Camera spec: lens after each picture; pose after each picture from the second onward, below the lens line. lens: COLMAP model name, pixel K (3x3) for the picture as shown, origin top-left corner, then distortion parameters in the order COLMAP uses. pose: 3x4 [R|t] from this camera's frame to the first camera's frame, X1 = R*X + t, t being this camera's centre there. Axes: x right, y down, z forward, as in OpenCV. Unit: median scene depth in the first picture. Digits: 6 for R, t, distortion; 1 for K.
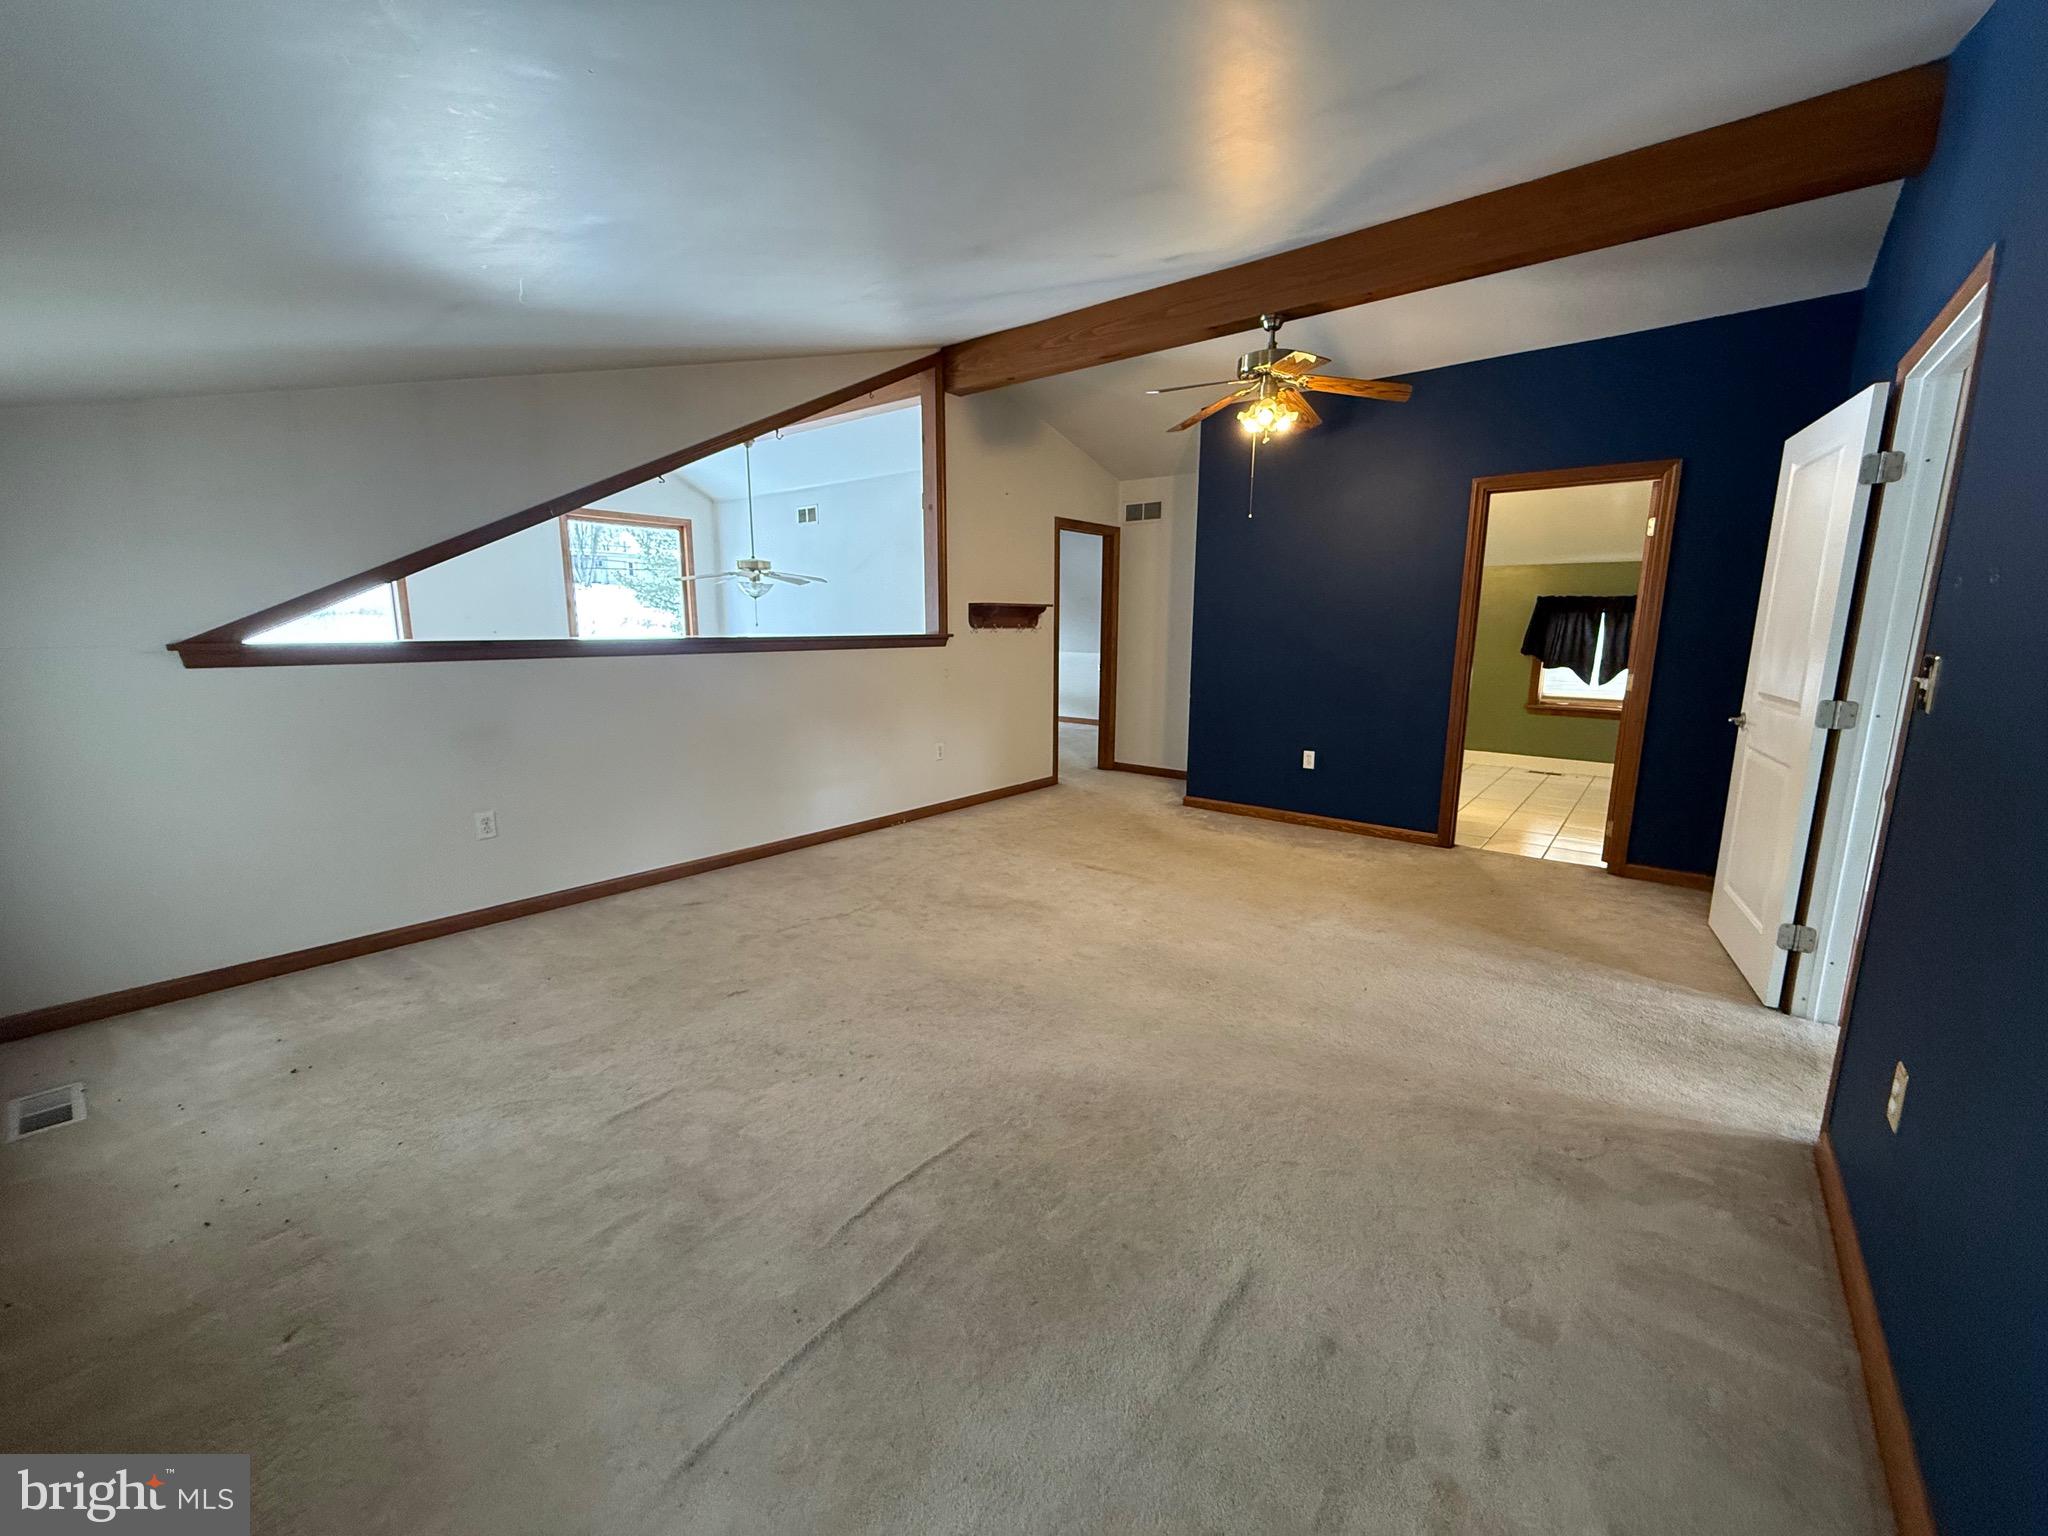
lens RADIAL K [[809.5, 0, 1020.1], [0, 809.5, 767.0], [0, 0, 1]] dist [-0.001548, -0.000144]
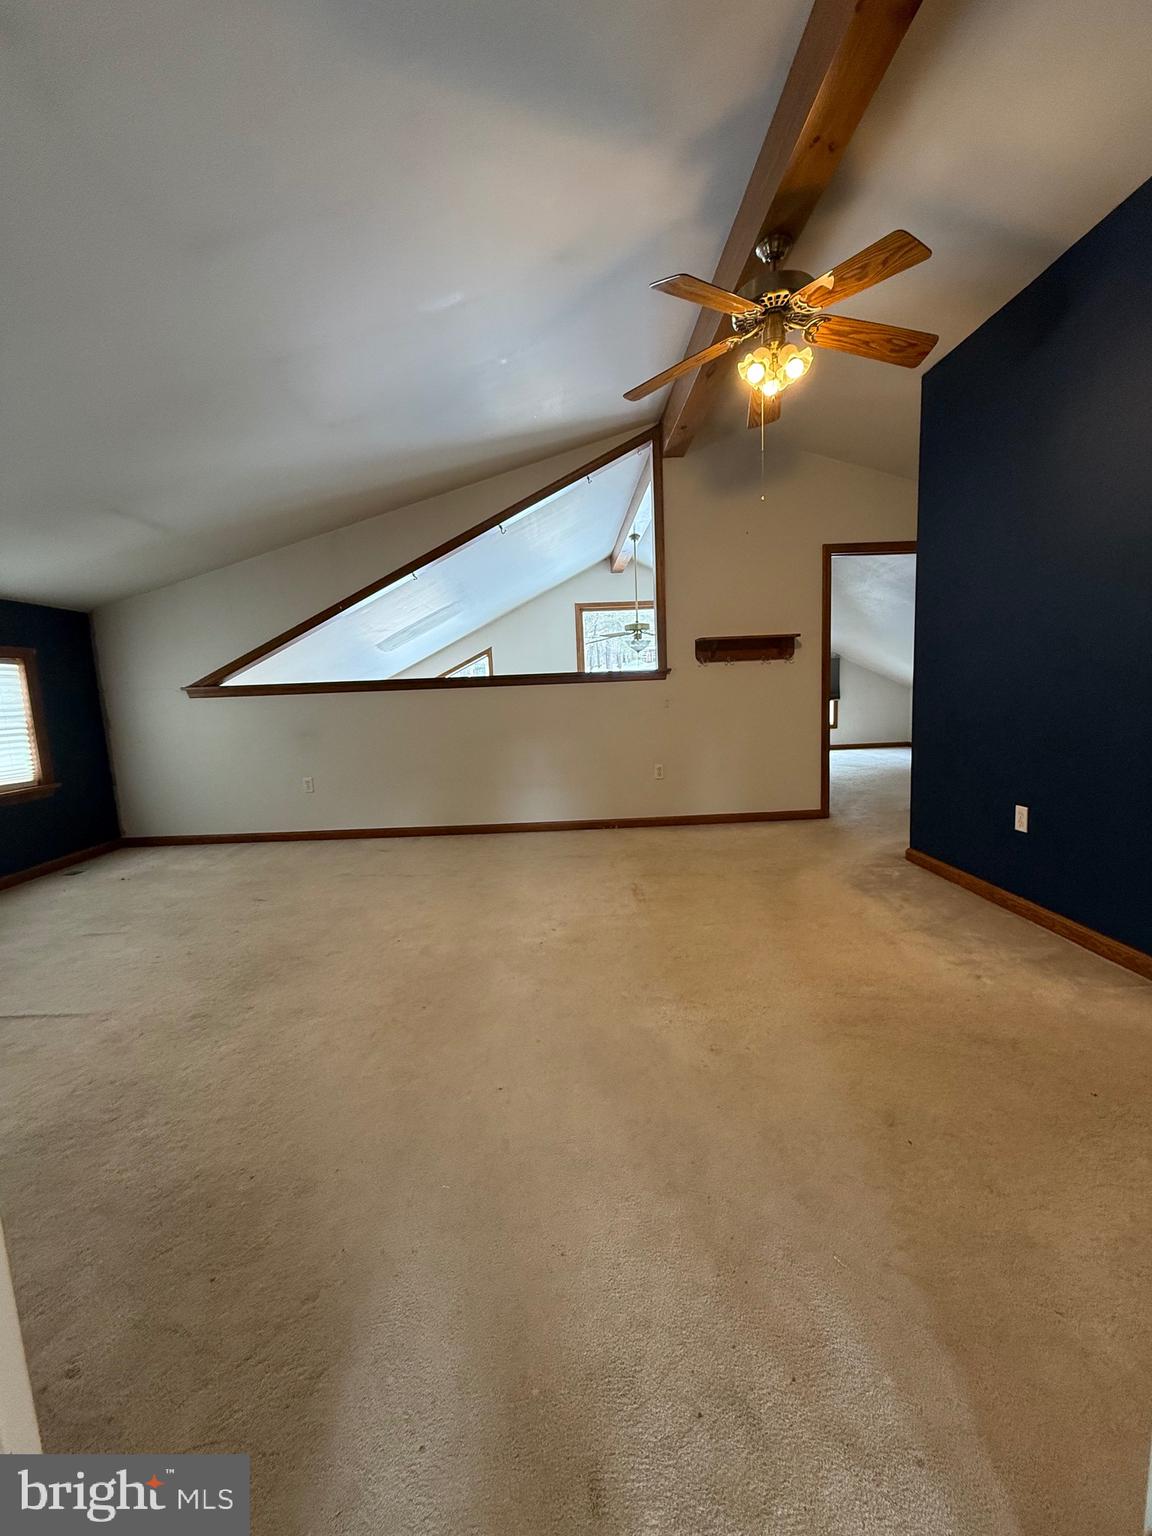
lens RADIAL K [[607.1, 0, 576.9], [0, 607.1, 766.4], [0, 0, 1]] dist [-0.001548, -0.000144]
pose [[0.651992, 0.065048, -0.755430, 0.521165], [-0.091723, 0.995763, 0.006578, -0.023175], [0.752657, 0.065001, 0.655196, 0.386955]]
